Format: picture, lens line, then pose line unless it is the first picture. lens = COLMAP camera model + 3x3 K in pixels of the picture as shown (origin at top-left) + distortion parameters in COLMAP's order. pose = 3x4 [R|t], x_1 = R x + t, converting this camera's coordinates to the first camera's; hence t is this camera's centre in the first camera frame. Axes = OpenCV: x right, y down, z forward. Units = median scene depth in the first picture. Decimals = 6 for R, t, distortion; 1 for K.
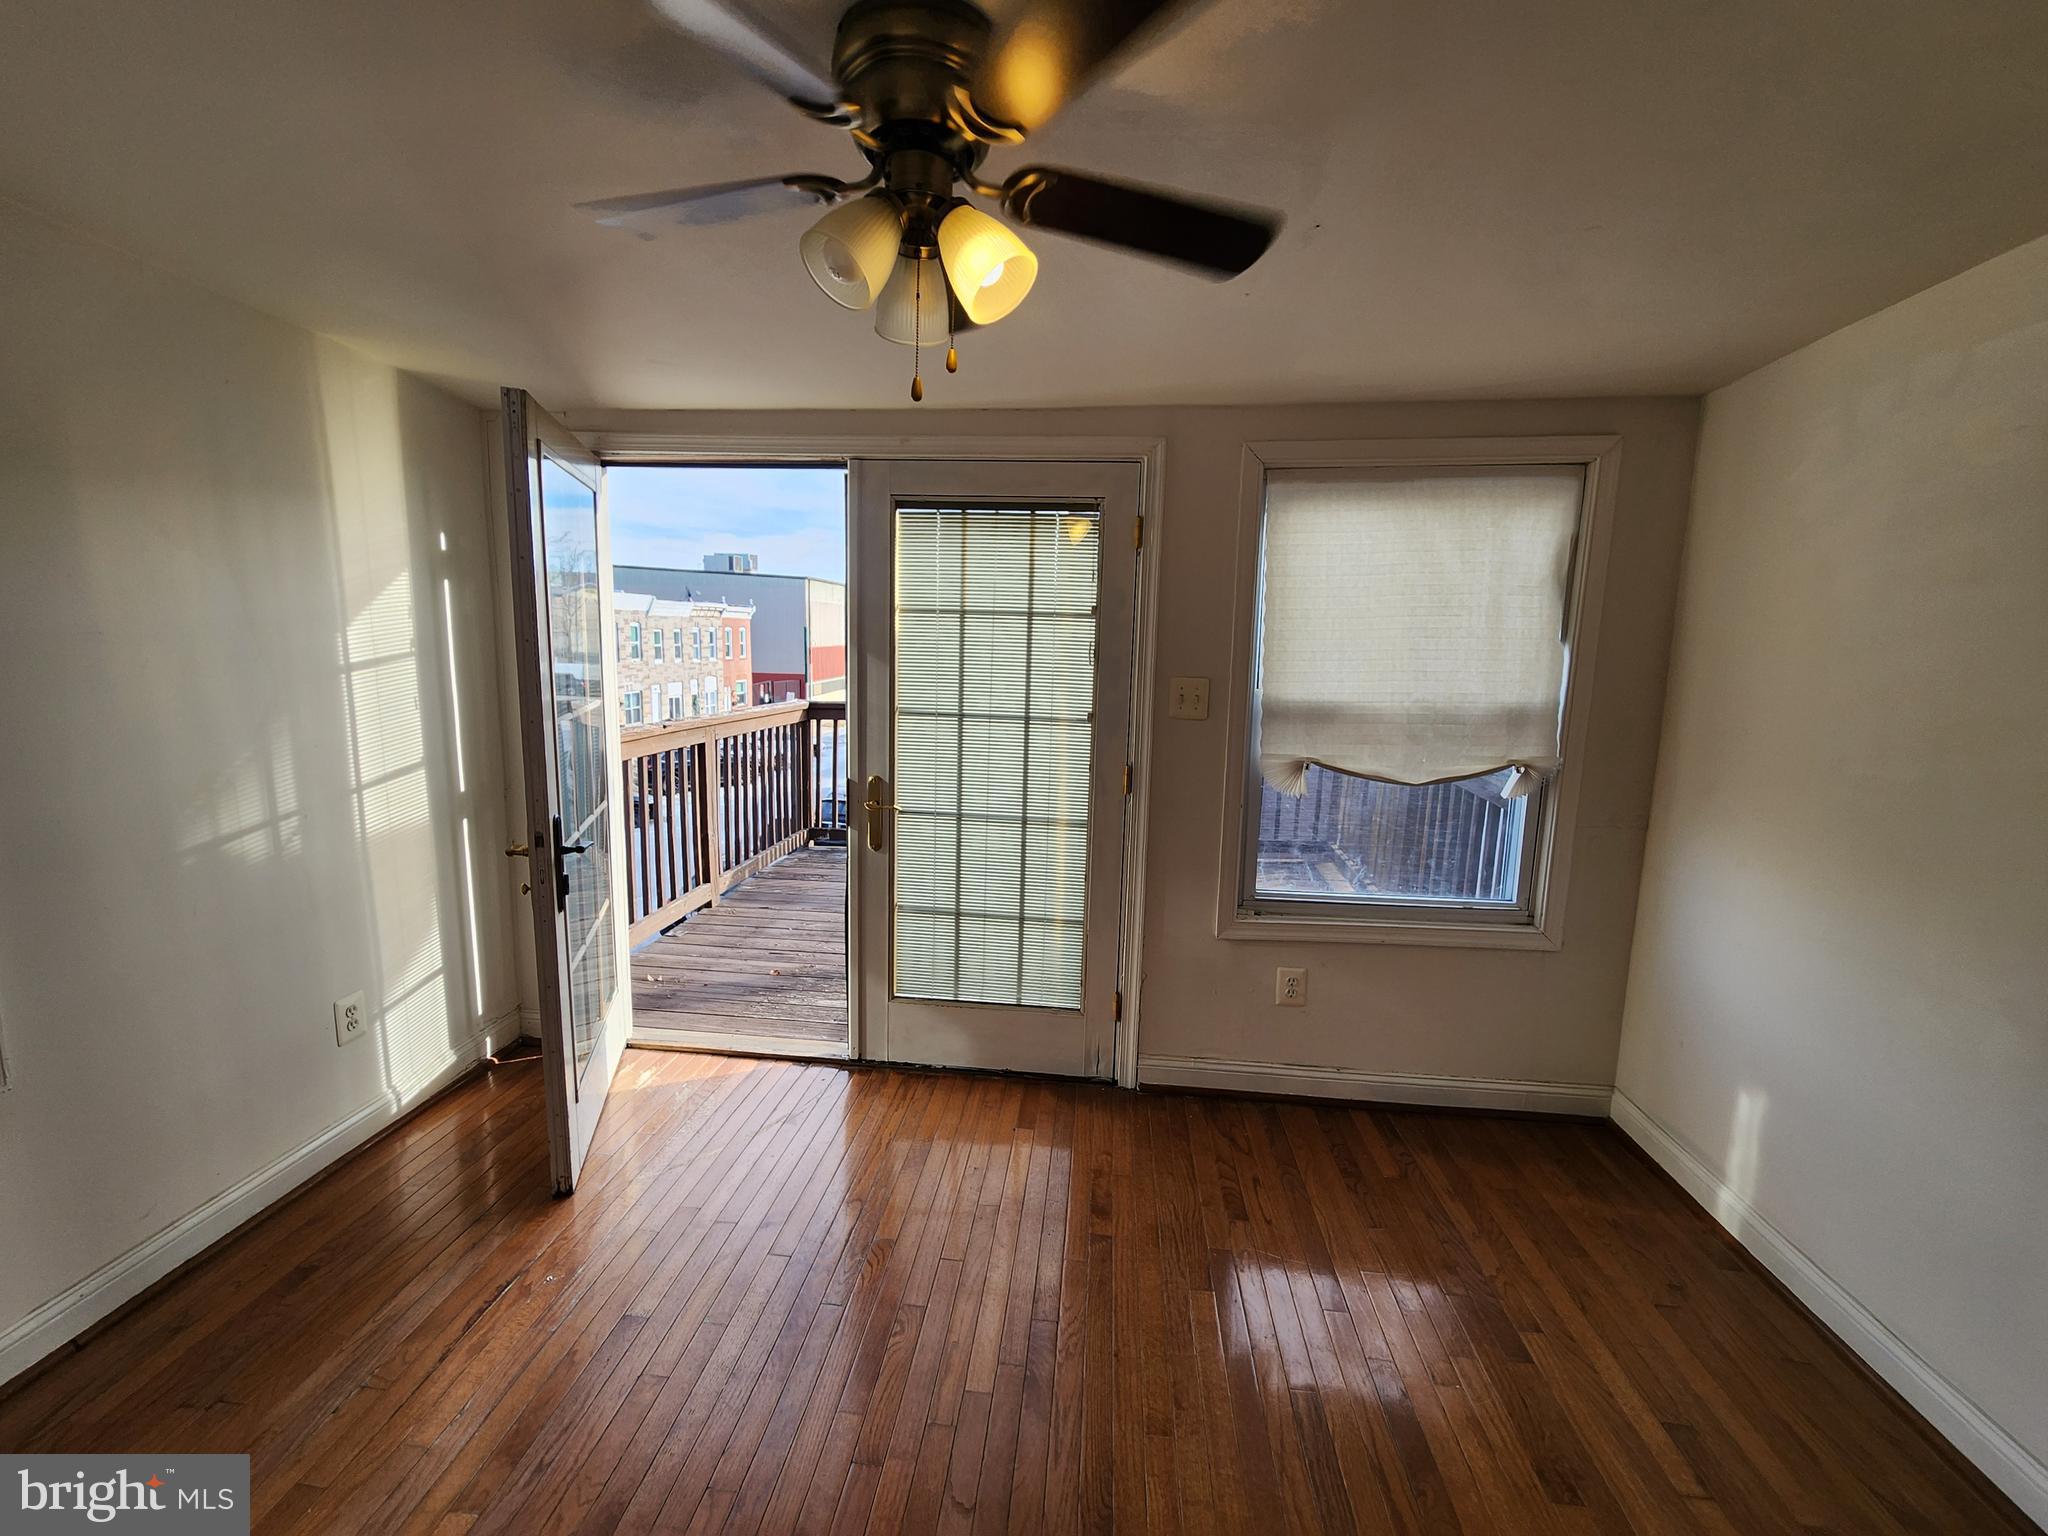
lens RADIAL K [[851.8, 0, 1029.3], [0, 851.8, 760.2], [0, 0, 1]] dist [-0.000619, -0.000027]
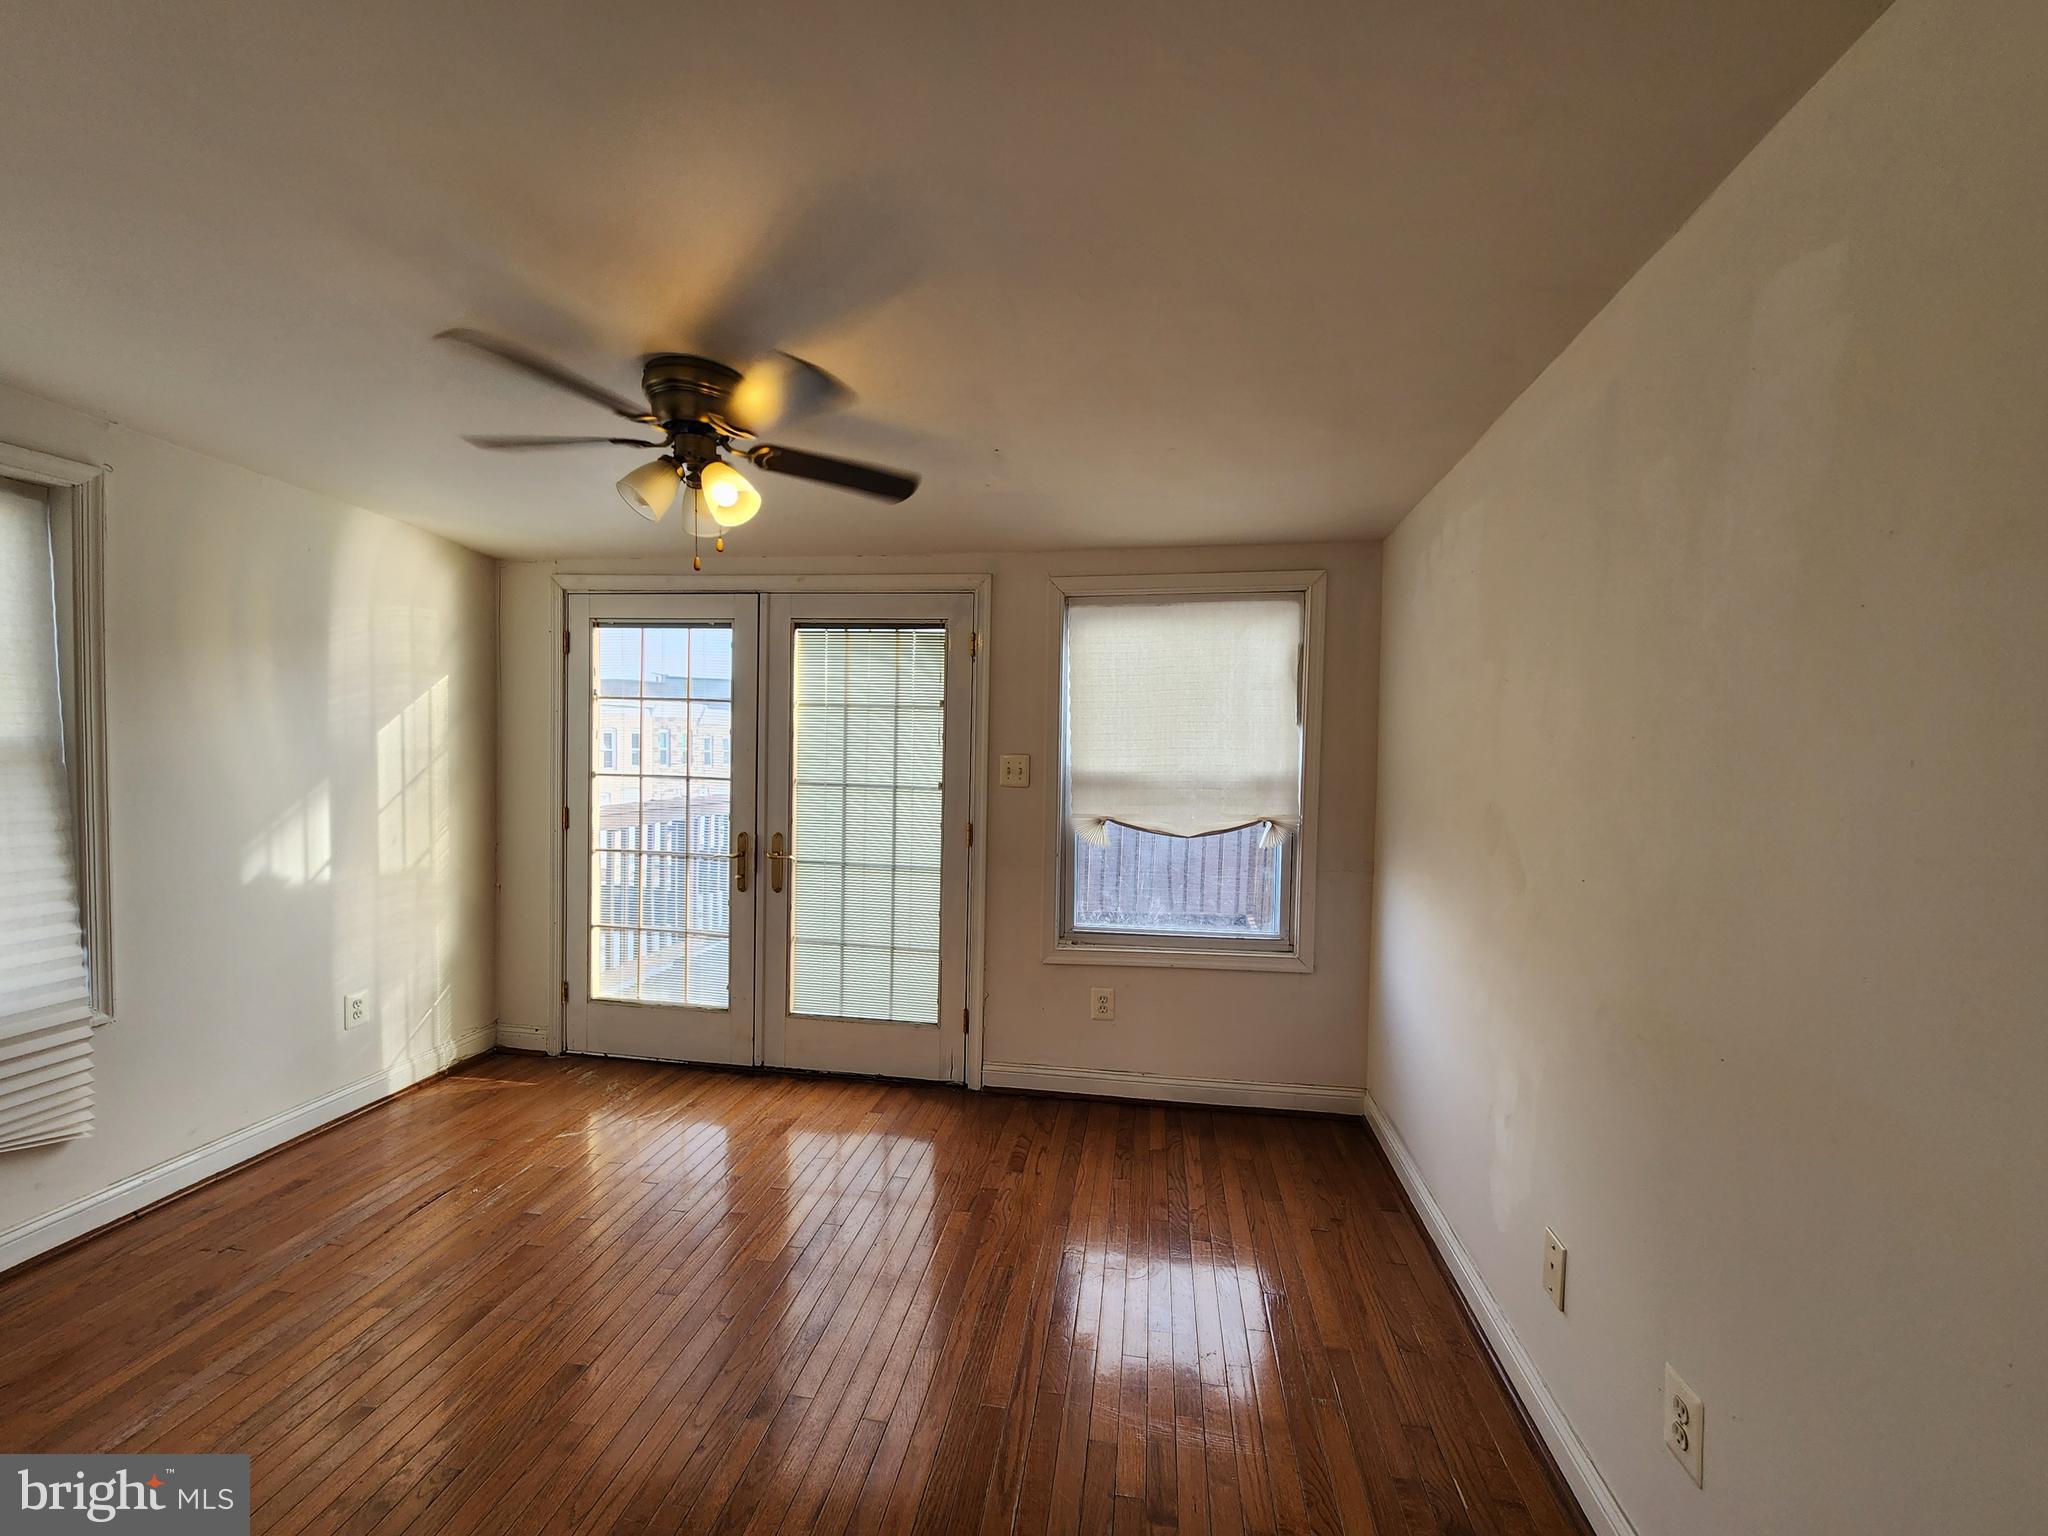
lens RADIAL K [[841.2, 0, 1041.7], [0, 841.2, 770.9], [0, 0, 1]] dist [-0.000089, -0.000369]
pose [[0.999242, -0.002662, -0.038849, 0.269143], [-0.001665, 0.993827, -0.110931, 0.066453], [0.038905, 0.110911, 0.993069, -0.250990]]
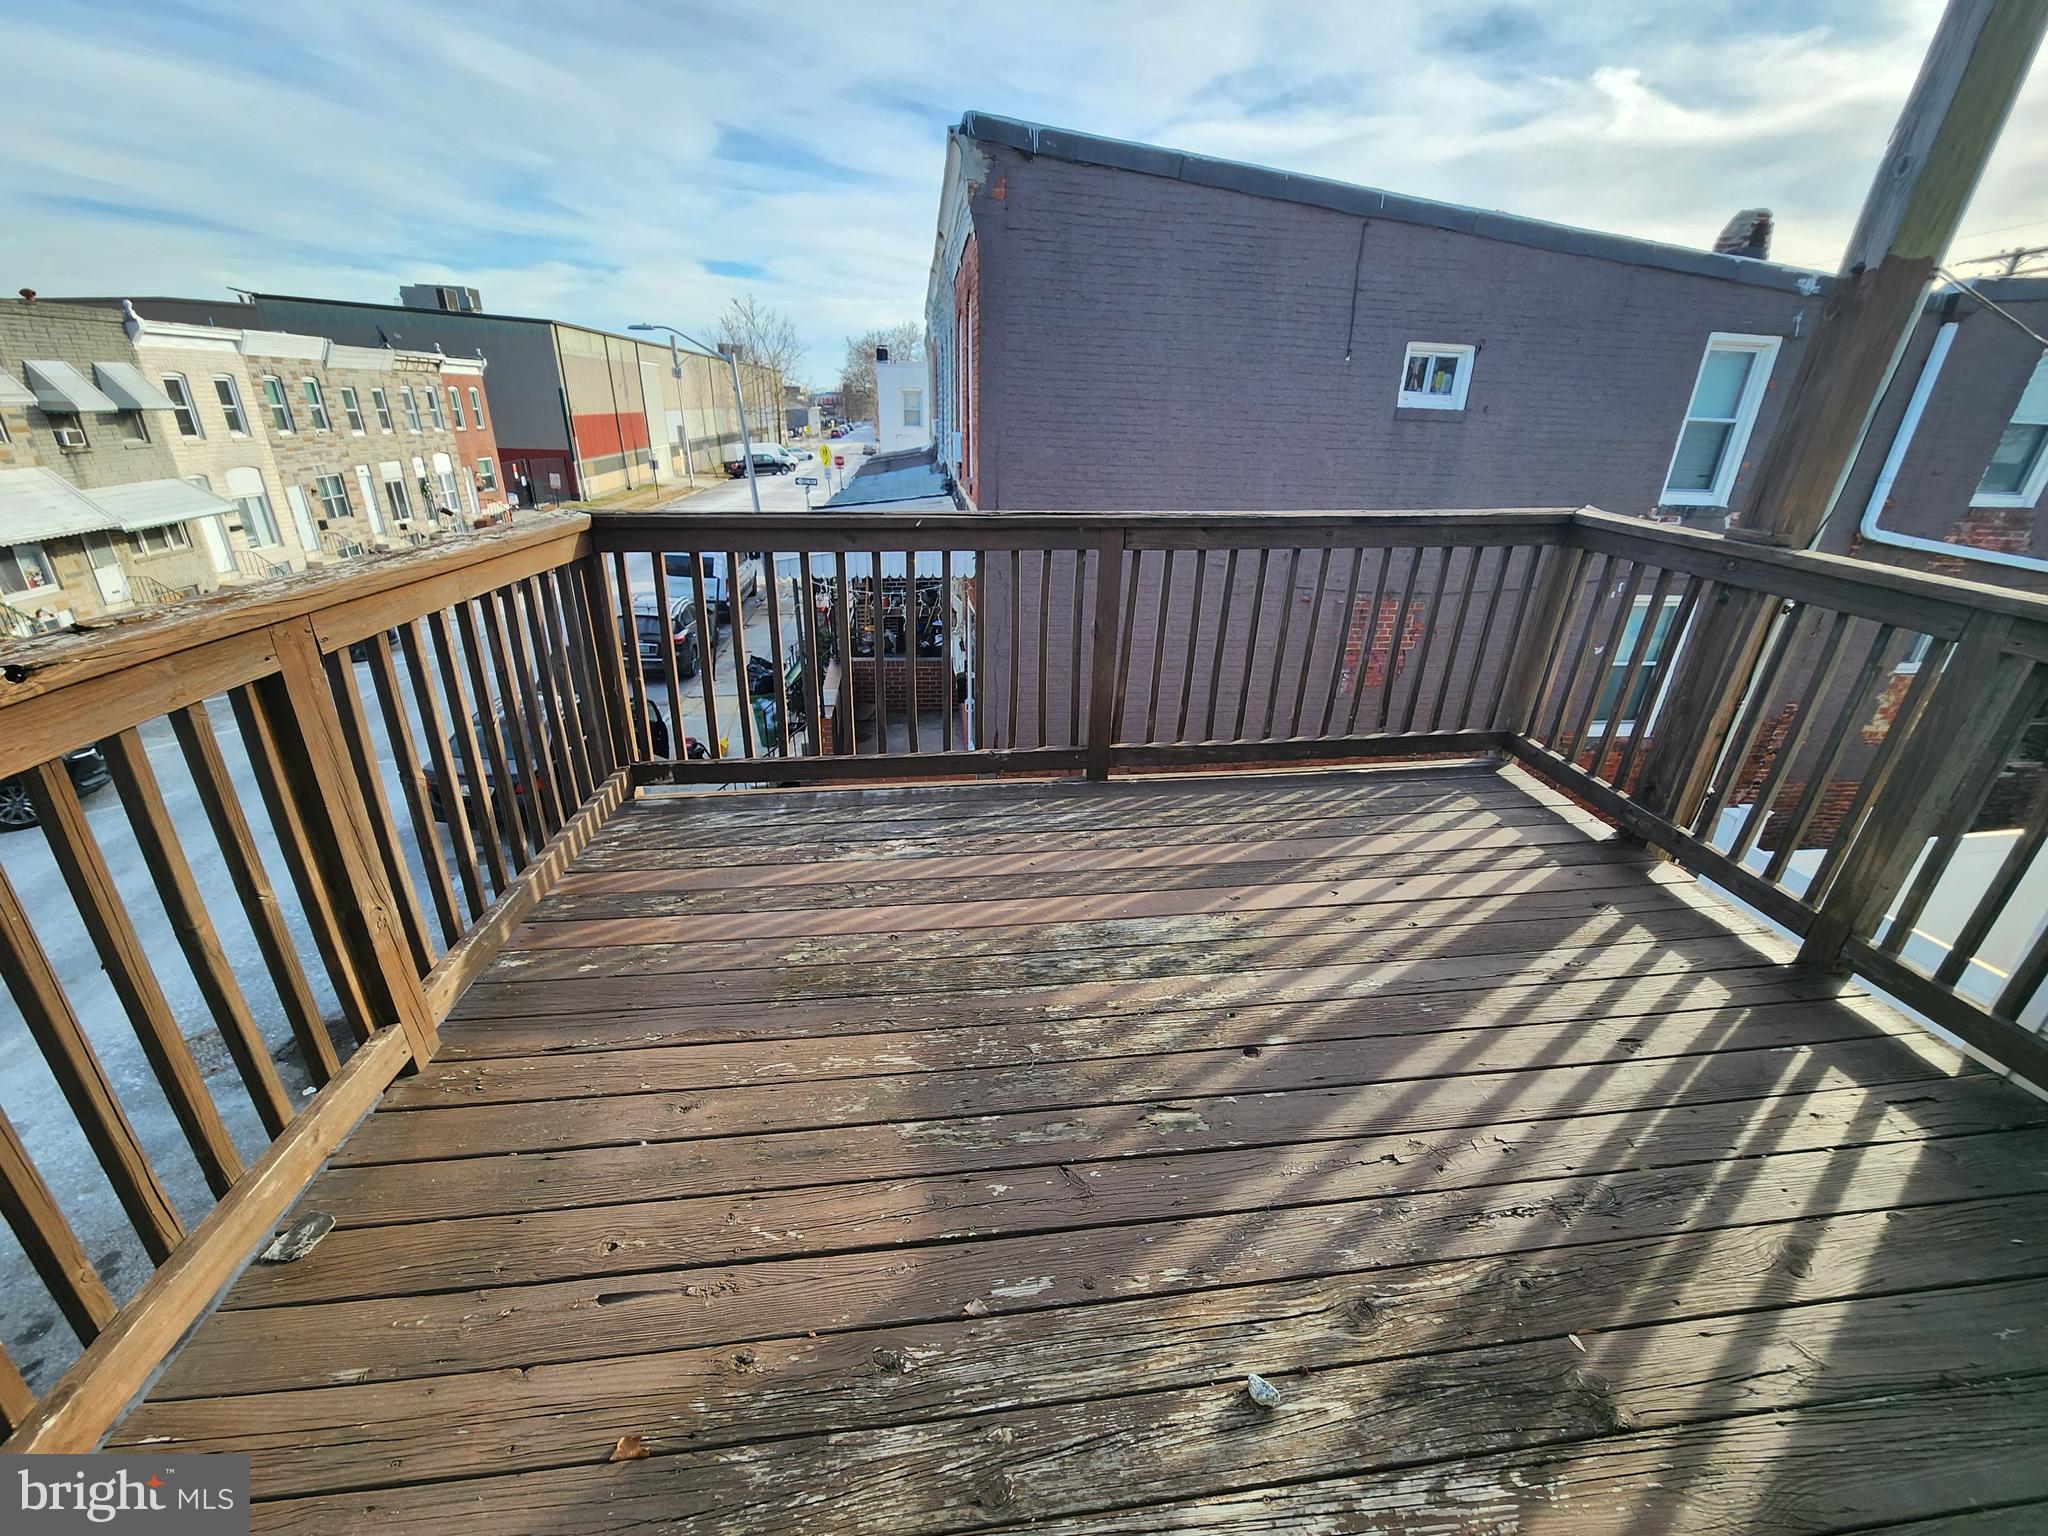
lens RADIAL K [[841.2, 0, 1041.7], [0, 841.2, 770.9], [0, 0, 1]] dist [-0.000089, -0.000369]
pose [[0.974262, -0.081679, 0.210098, -0.267305], [0.023834, 0.964144, 0.264308, -0.108565], [-0.224153, -0.252498, 0.941276, 1.009957]]
